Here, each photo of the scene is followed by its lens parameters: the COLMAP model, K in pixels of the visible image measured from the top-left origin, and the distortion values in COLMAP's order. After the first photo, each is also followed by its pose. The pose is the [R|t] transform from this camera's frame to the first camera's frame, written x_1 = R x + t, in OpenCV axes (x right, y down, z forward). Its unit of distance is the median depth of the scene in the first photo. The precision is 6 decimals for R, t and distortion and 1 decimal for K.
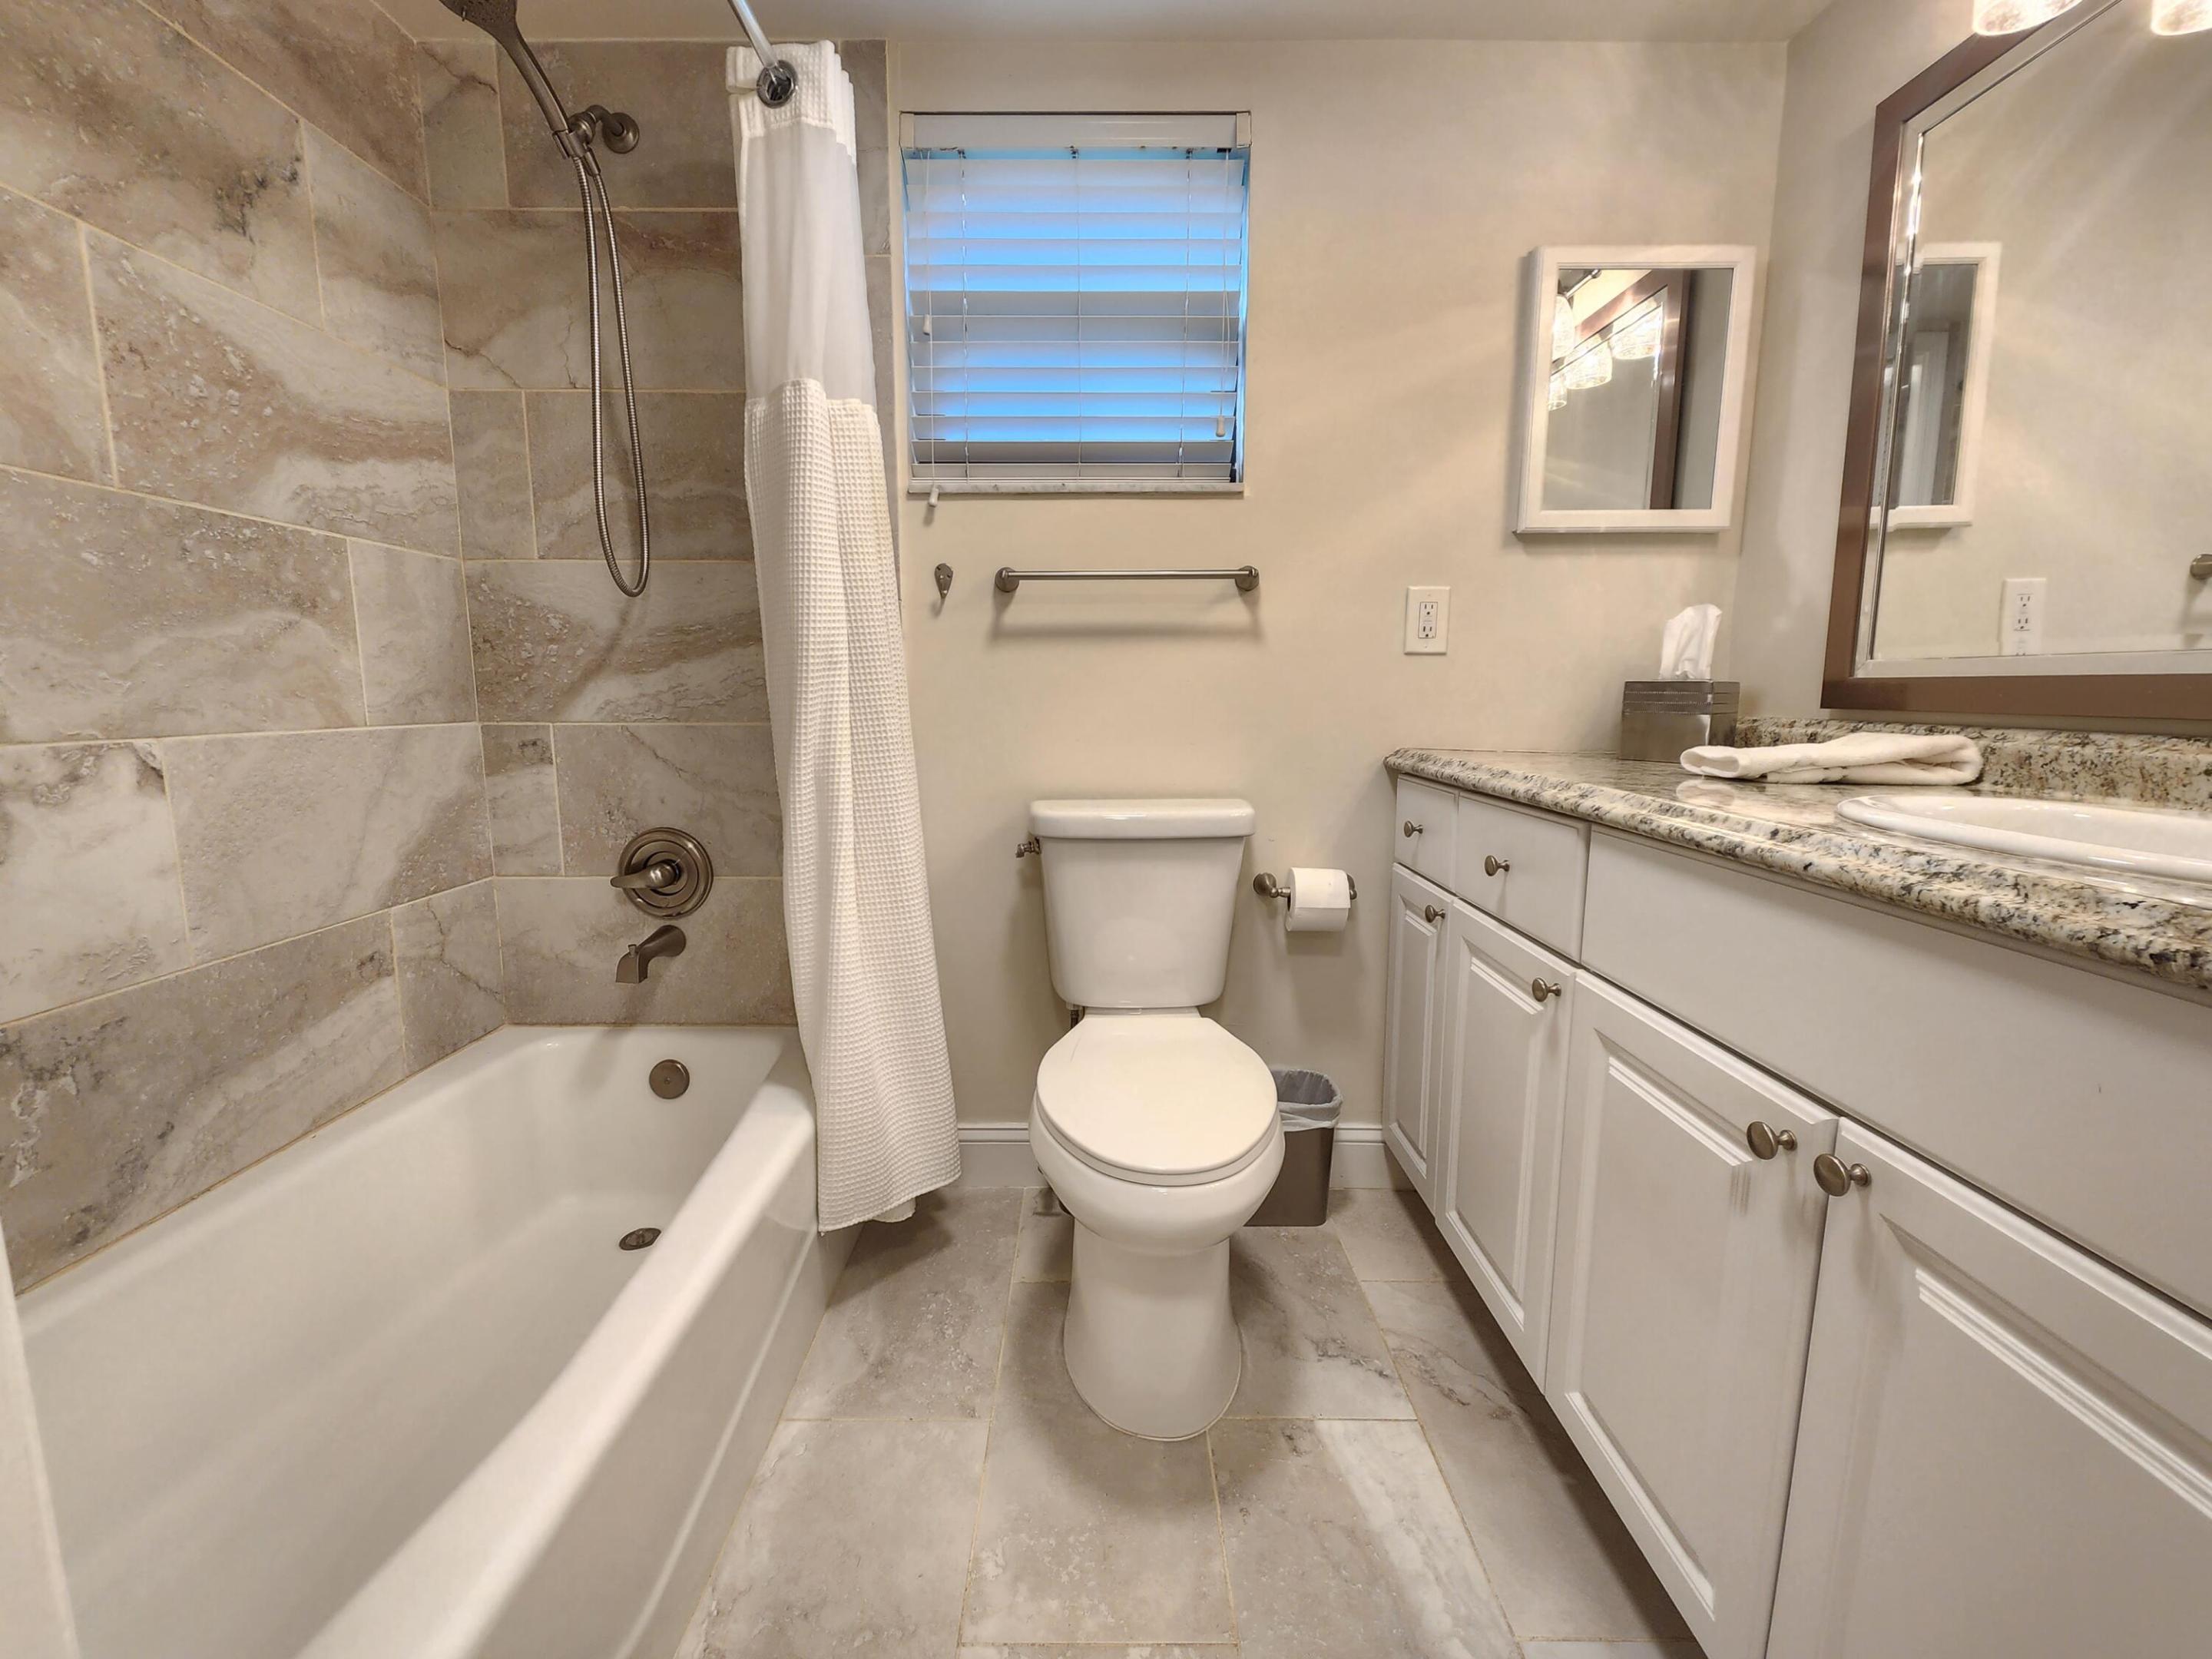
lens RADIAL K [[894.3, 0, 1106.0], [0, 894.3, 829.5], [0, 0, 1]] dist [0.001381, -0.007874]
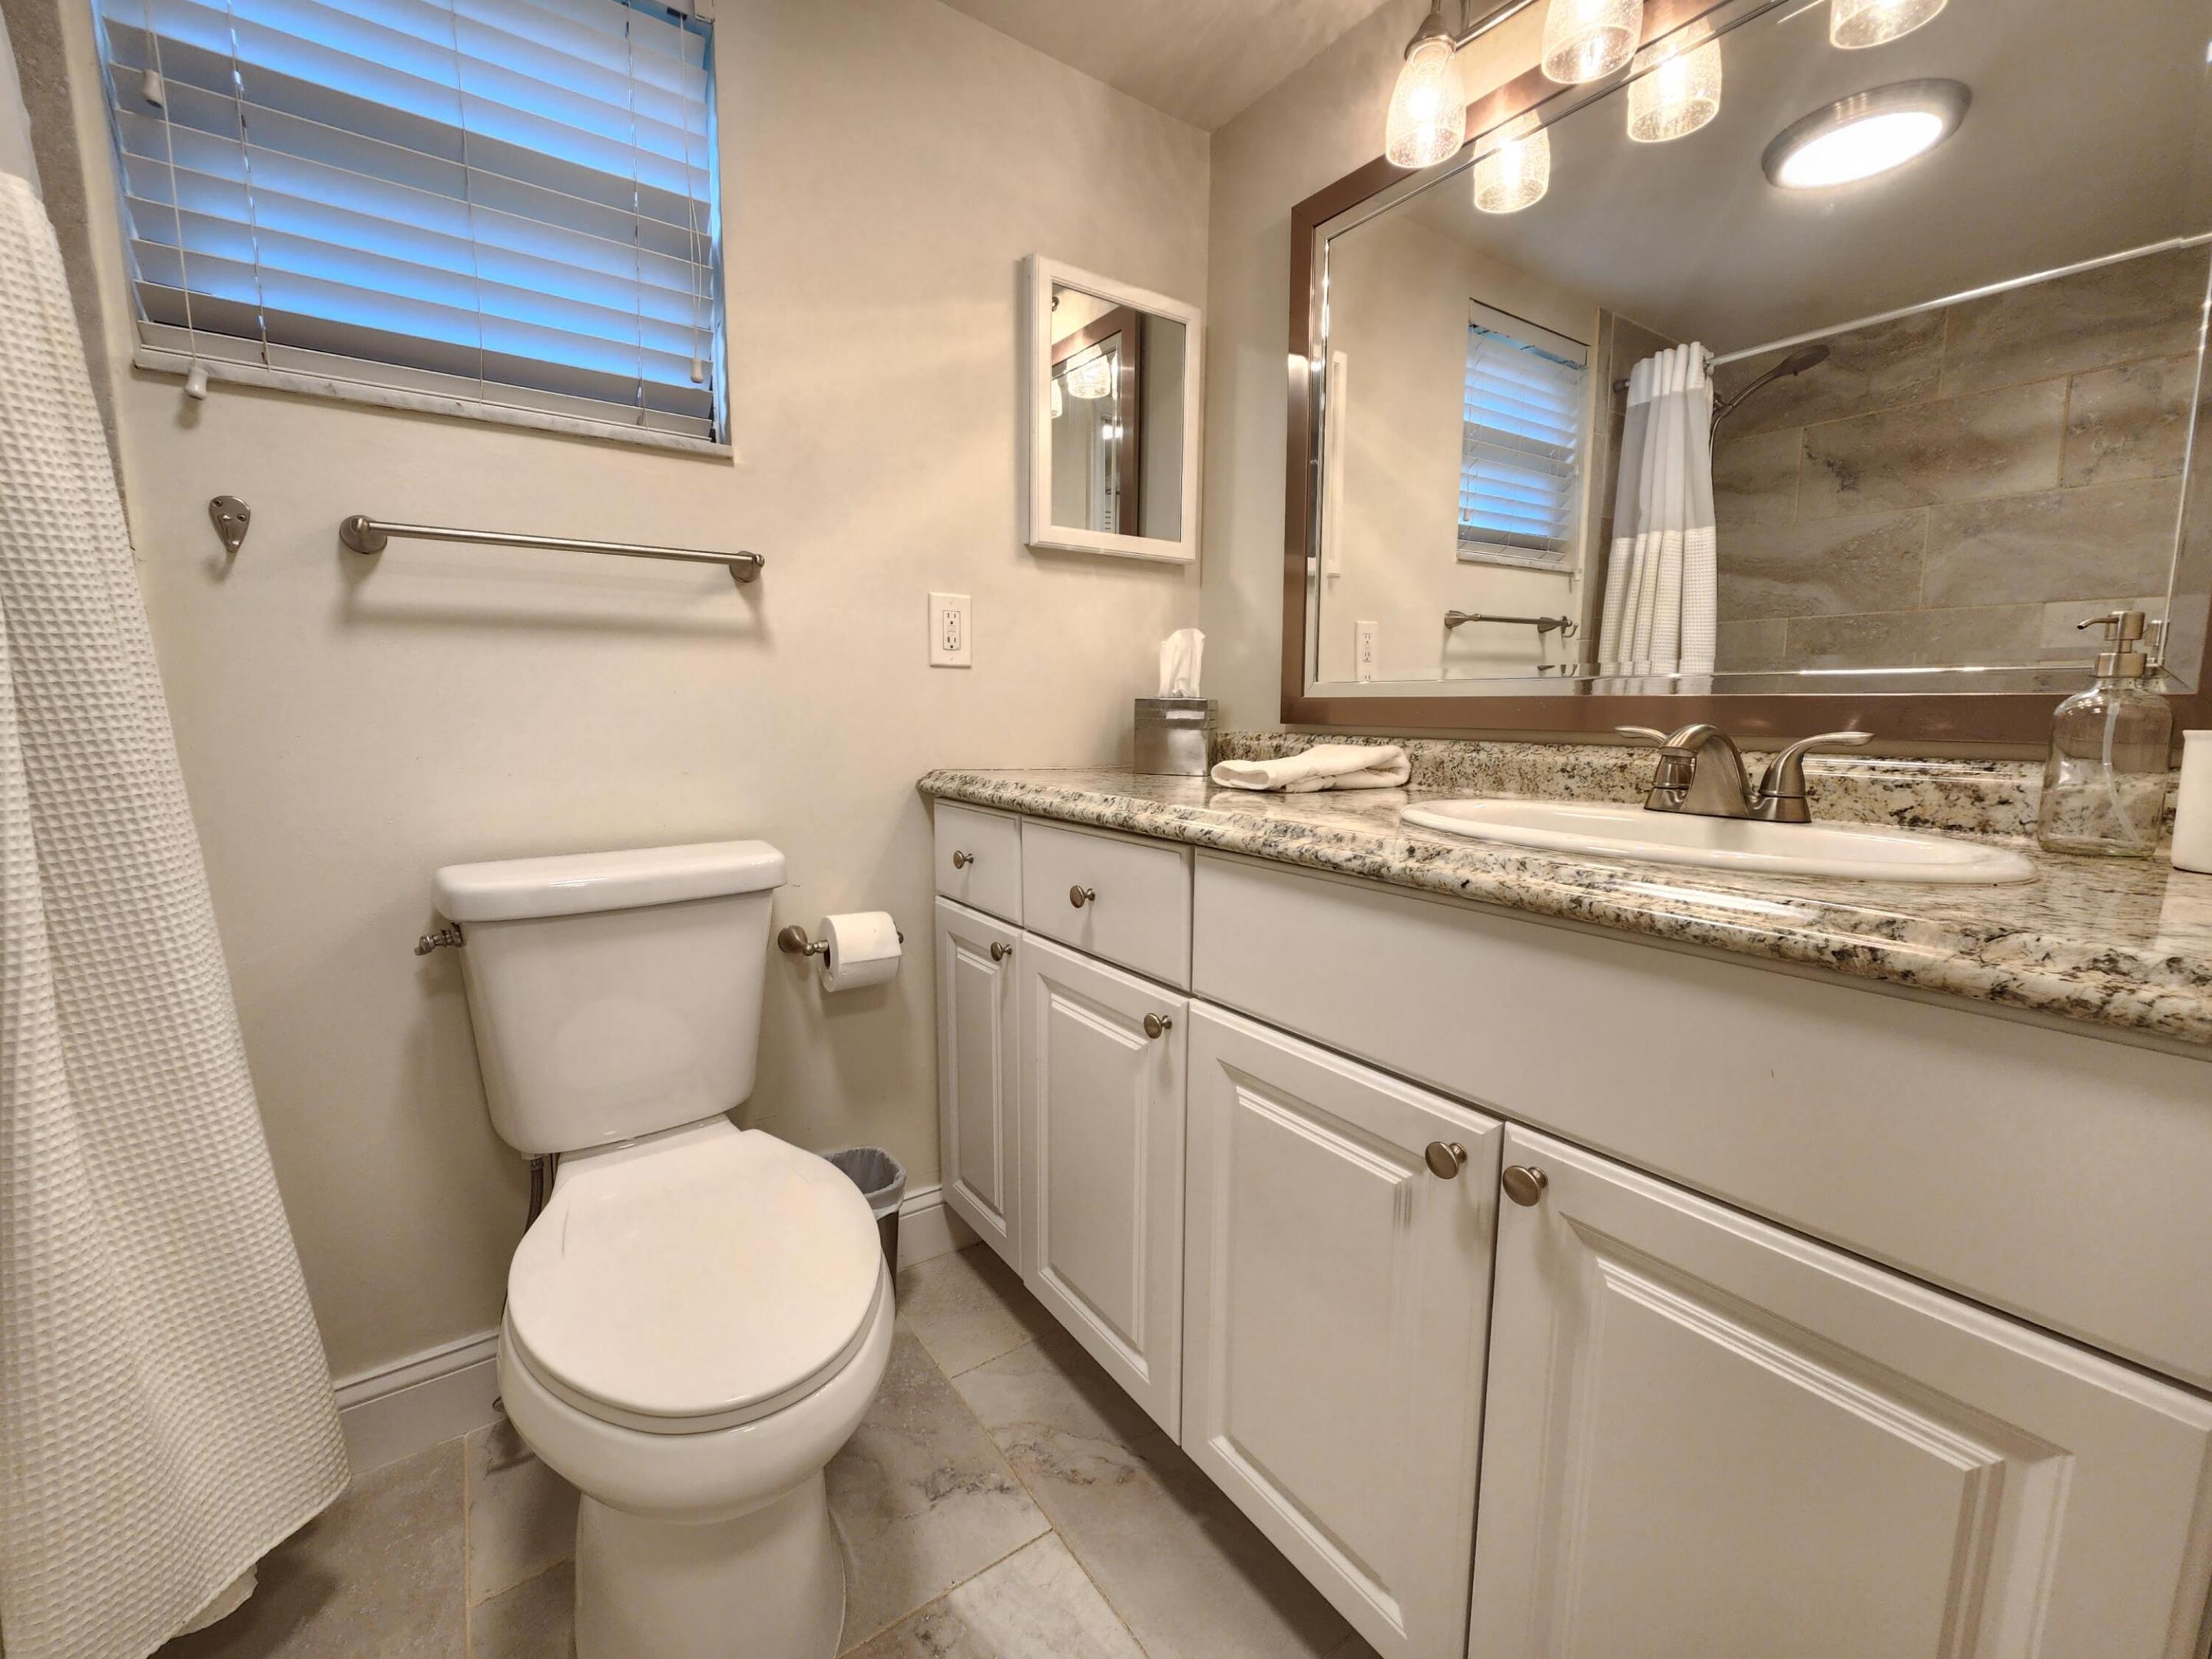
lens RADIAL K [[899.4, 0, 1099.7], [0, 899.4, 824.8], [0, 0, 1]] dist [-0.003070, 0.003149]
pose [[0.822707, -0.069439, 0.564208, -0.057821], [0.081345, 0.996678, 0.004051, -0.029111], [-0.562615, 0.042563, 0.825623, 0.177941]]
